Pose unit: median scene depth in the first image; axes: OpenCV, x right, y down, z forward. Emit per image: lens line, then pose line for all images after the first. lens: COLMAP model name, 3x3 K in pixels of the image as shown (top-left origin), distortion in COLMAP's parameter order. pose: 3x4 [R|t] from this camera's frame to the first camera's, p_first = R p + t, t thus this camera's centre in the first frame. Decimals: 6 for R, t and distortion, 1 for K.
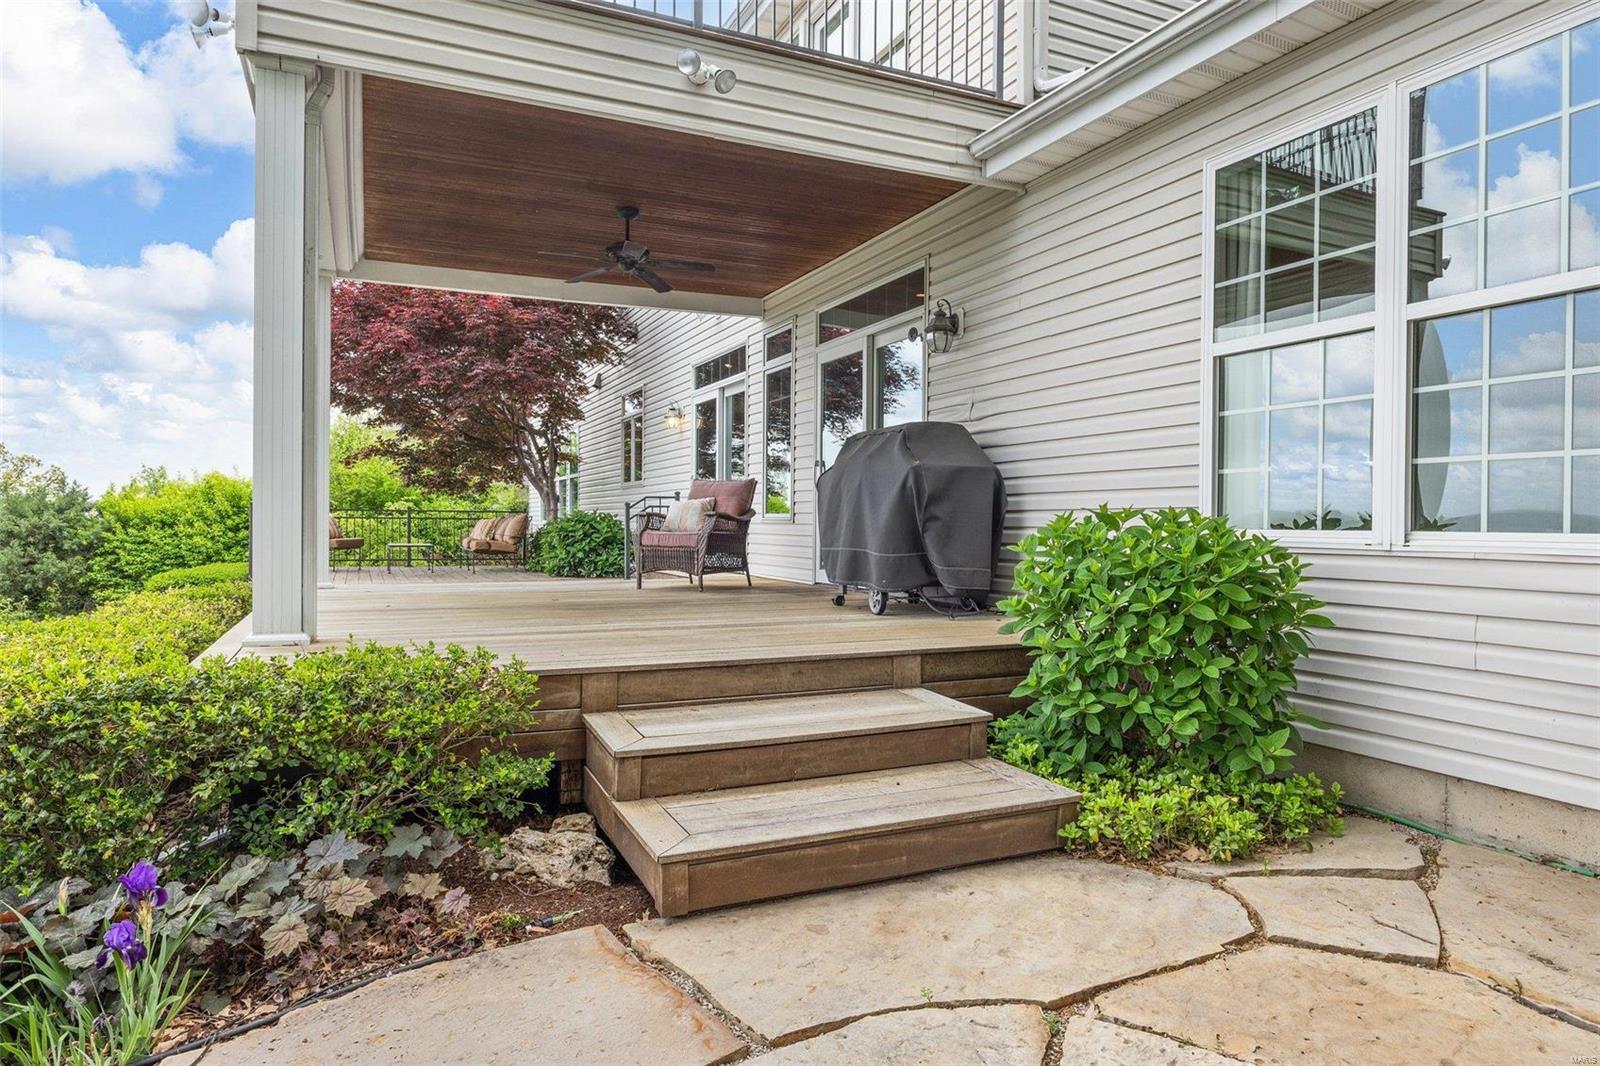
lens RADIAL K [[956.1, 0, 802.3], [0, 956.1, 532.1], [0, 0, 1]] dist [-0.008694, -0.000532]
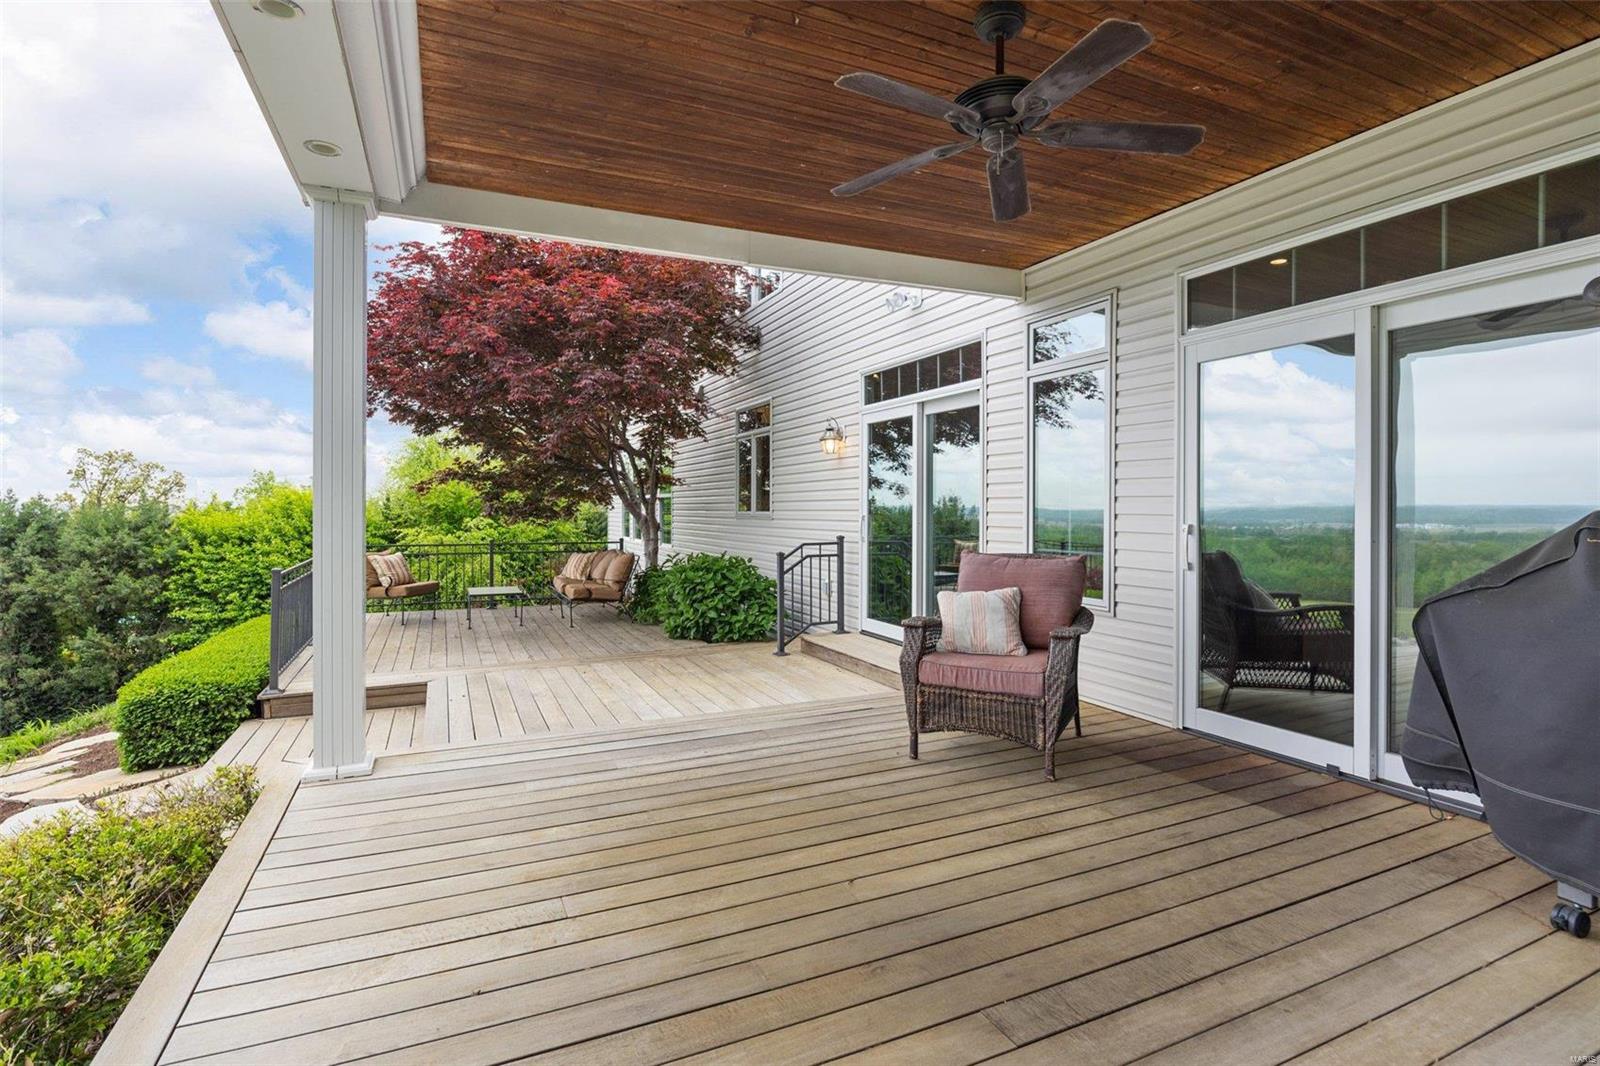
lens RADIAL K [[765.1, 0, 800.8], [0, 765.1, 515.8], [0, 0, 1]] dist [-0.015671, 0.000071]
pose [[0.999979, -0.004822, 0.004300, -0.167500], [0.004820, 0.999988, 0.000566, -0.059582], [-0.004302, -0.000545, 0.999991, 0.381960]]
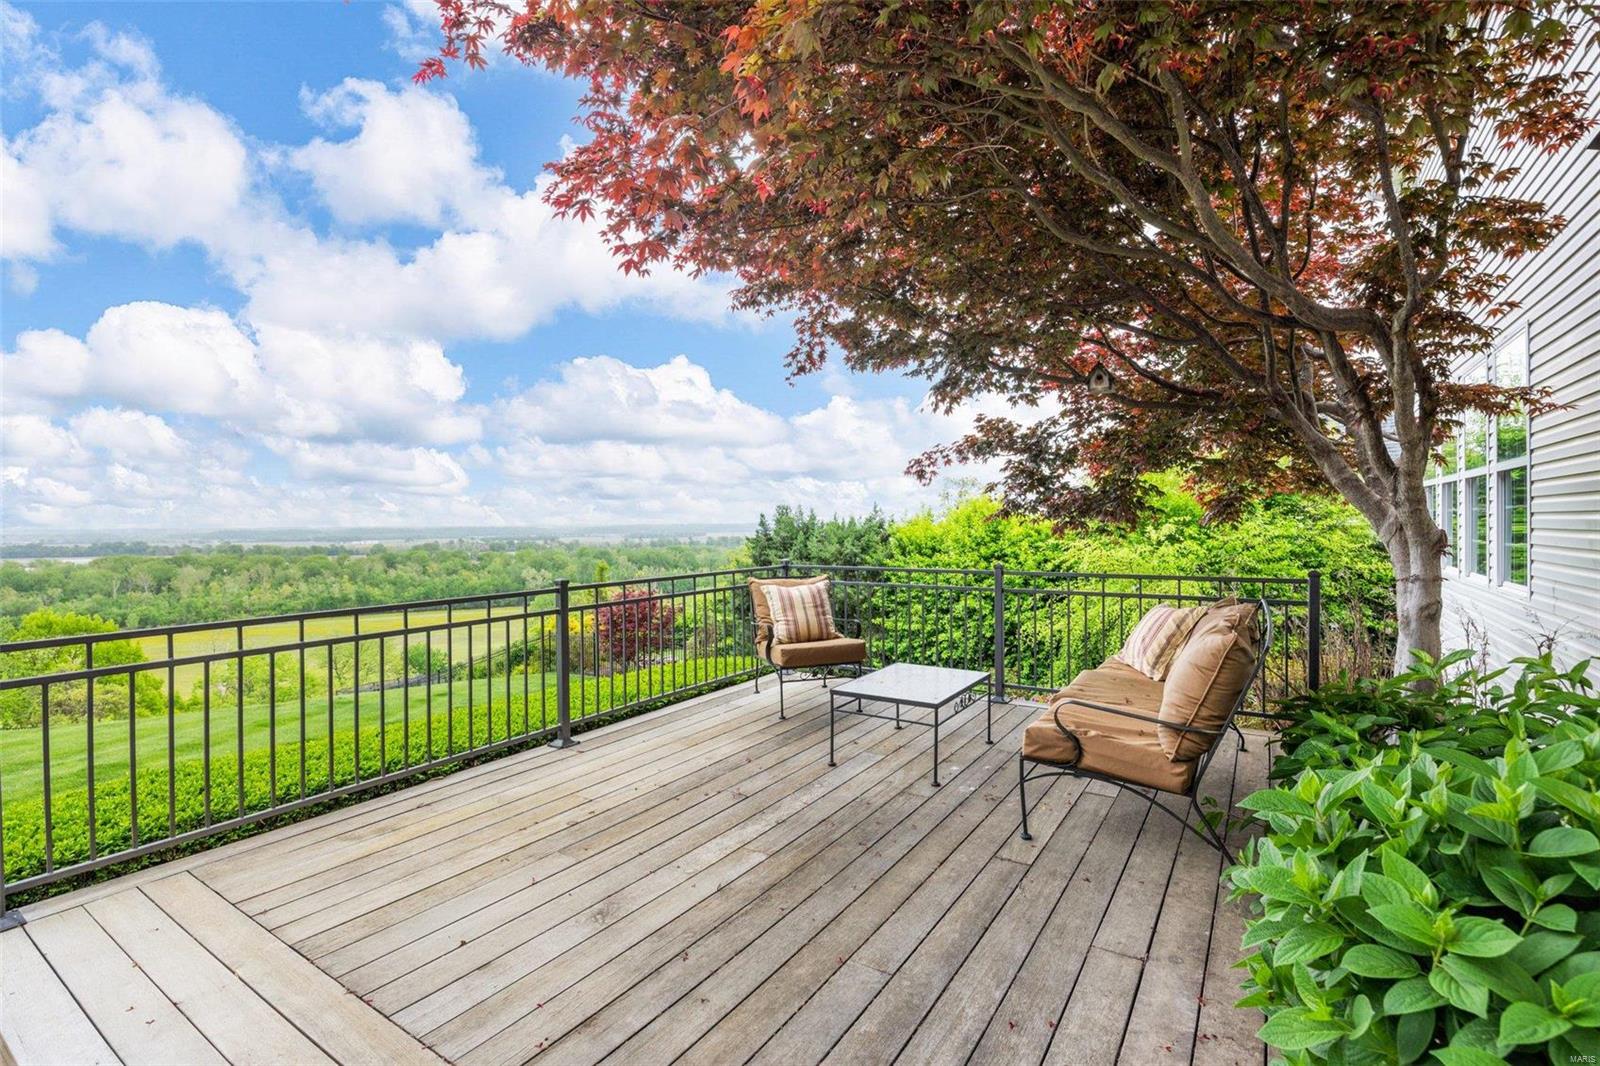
lens RADIAL K [[721.0, 0, 803.4], [0, 721.0, 532.2], [0, 0, 1]] dist [-0.012864, -0.000161]
pose [[0.524875, -0.003240, -0.851173, -0.225973], [0.006747, 0.999977, 0.000354, -0.052402], [0.851152, -0.005929, 0.524885, 0.945843]]
